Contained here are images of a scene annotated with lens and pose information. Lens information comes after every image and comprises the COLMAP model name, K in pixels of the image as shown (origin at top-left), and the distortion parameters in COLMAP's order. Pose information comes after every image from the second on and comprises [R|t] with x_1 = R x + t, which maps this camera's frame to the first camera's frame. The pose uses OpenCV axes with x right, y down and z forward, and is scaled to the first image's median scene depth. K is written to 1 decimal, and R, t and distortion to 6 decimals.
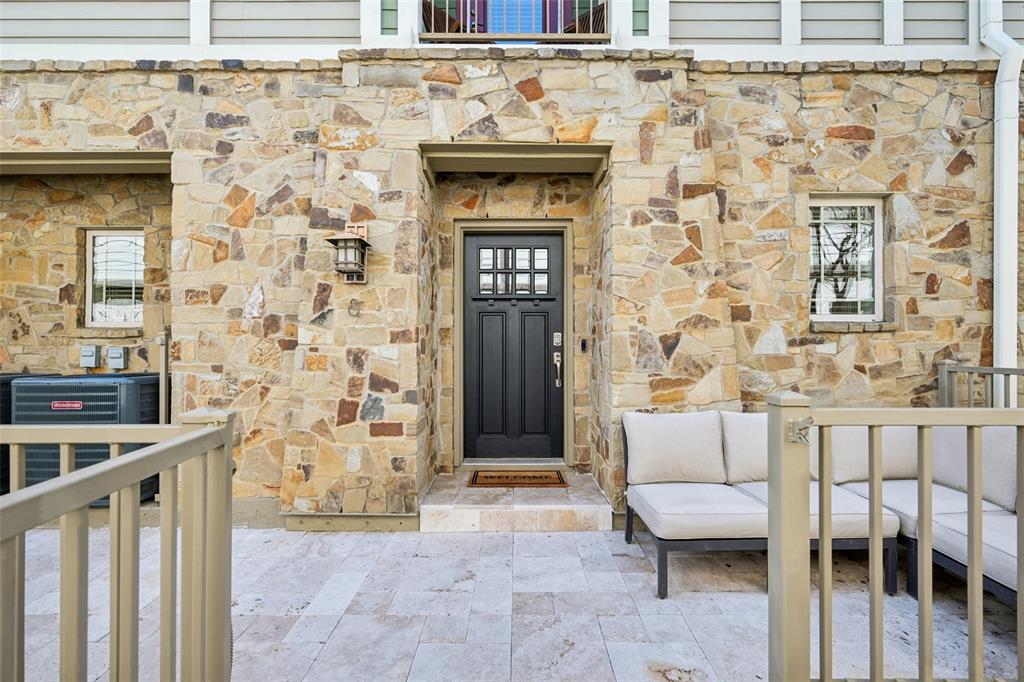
lens RADIAL K [[478.1, 0, 512.1], [0, 478.1, 345.8], [0, 0, 1]] dist [0.001242, -0.000048]
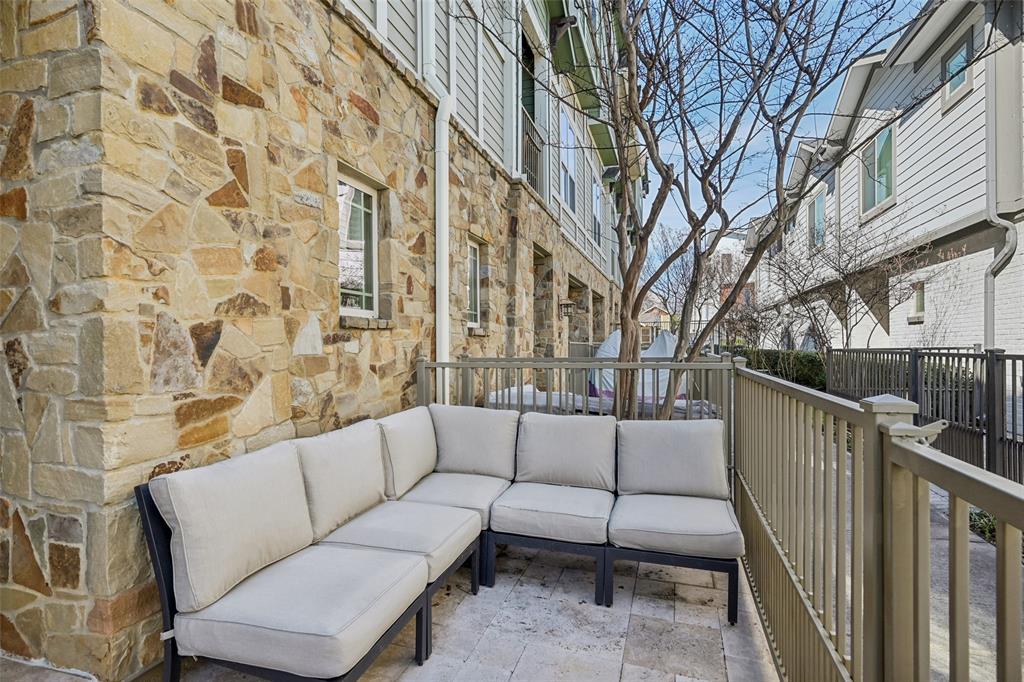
lens RADIAL K [[528.3, 0, 511.3], [0, 528.3, 345.0], [0, 0, 1]] dist [0.002711, 0.000128]
pose [[0.296459, -0.000288, 0.955046, -0.170072], [-0.006189, 0.999978, 0.002222, -0.001508], [-0.955026, -0.006569, 0.296451, 0.453968]]
